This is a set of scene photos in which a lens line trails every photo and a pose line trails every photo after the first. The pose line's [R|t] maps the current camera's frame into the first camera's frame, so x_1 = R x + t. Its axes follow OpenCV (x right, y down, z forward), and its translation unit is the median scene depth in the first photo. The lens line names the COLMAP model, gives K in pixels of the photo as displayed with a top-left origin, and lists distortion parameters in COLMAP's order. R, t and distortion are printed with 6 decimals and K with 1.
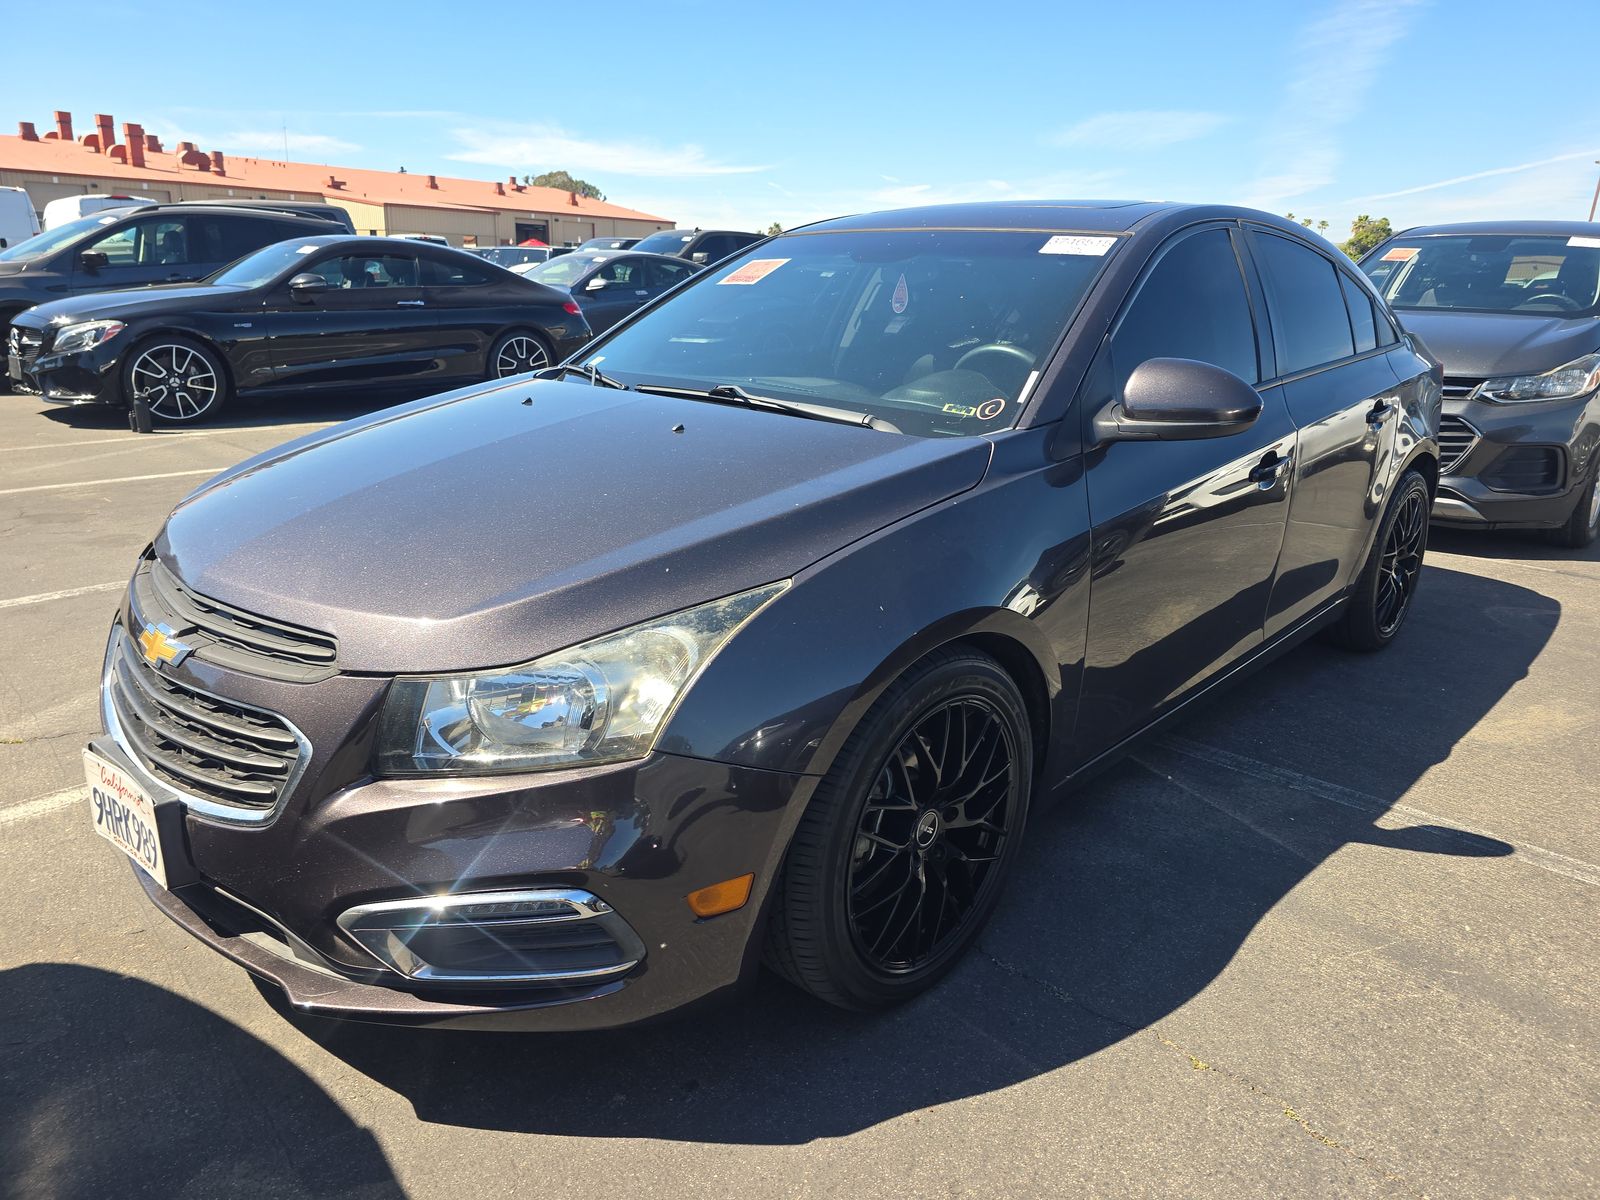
lens RADIAL K [[1056.3, 0, 815.3], [0, 1056.3, 606.6], [0, 0, 1]] dist [0.045617, -0.040519]
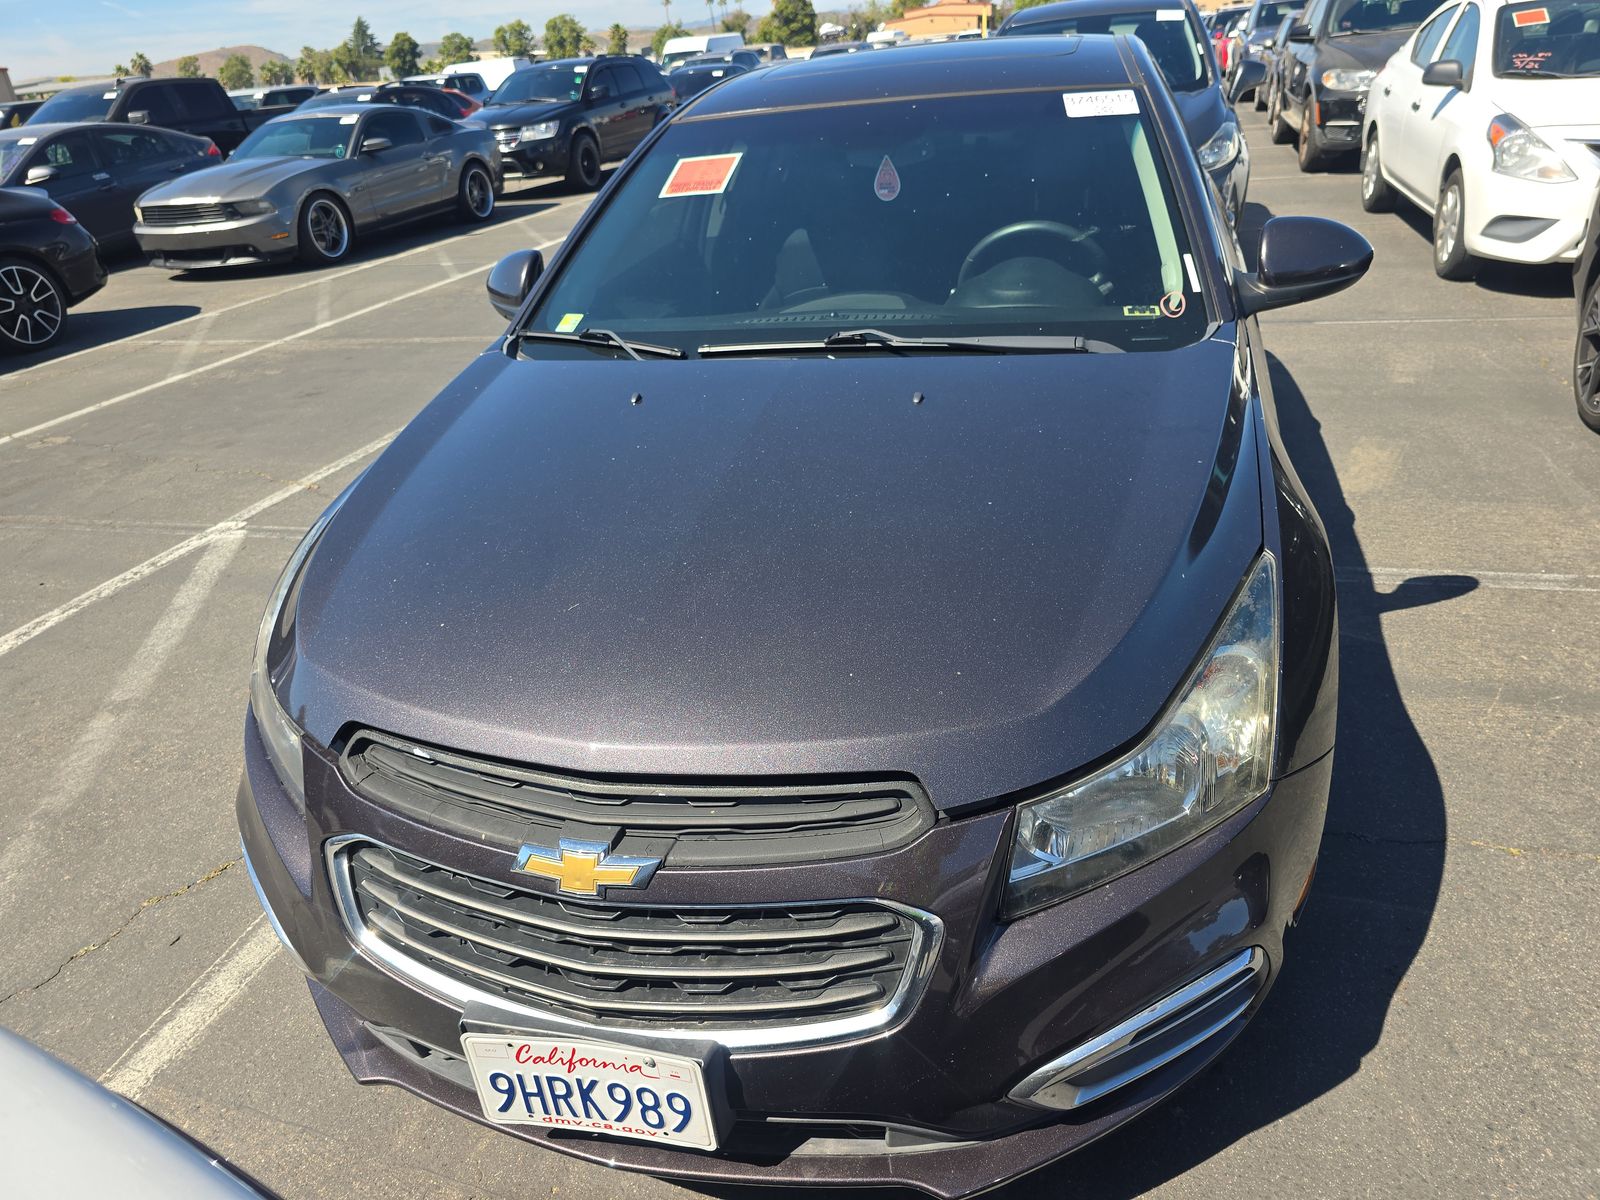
lens RADIAL K [[1056.3, 0, 815.3], [0, 1056.3, 606.6], [0, 0, 1]] dist [0.045617, -0.040519]
pose [[0.887048, -0.295187, 0.354979, -0.536295], [0.236022, 0.950768, 0.200834, -0.194596], [-0.396786, -0.094366, 0.913048, 0.224283]]
